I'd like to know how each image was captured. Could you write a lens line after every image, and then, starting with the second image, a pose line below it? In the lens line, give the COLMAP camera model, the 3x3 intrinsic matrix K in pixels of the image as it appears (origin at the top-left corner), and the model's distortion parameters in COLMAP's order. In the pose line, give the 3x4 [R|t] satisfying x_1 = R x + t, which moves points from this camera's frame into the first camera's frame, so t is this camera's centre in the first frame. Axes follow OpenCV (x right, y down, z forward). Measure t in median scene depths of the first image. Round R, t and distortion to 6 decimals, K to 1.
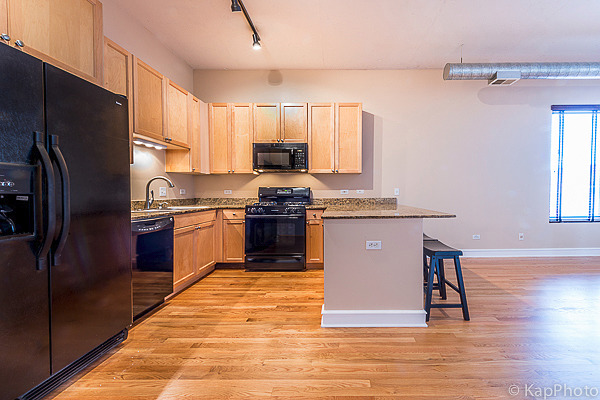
lens RADIAL K [[248.8, 0, 338.4], [0, 248.8, 198.2], [0, 0, 1]] dist [0.000450, -0.000071]
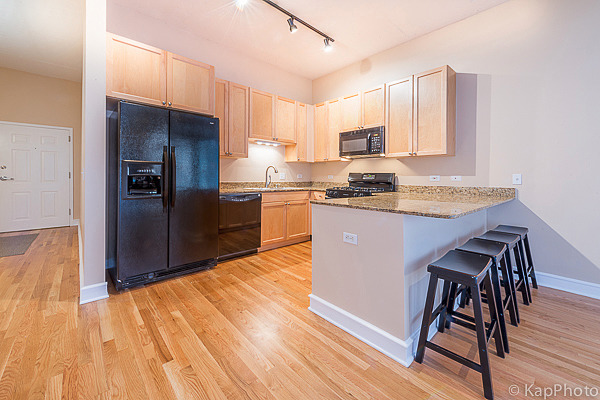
lens RADIAL K [[241.9, 0, 300.8], [0, 241.9, 178.4], [0, 0, 1]] dist [0.000234, -0.000026]
pose [[0.686682, 0.015002, -0.726803, 0.342390], [-0.031019, 0.999481, -0.008676, -0.004907], [0.726296, 0.028502, 0.686791, 0.152615]]
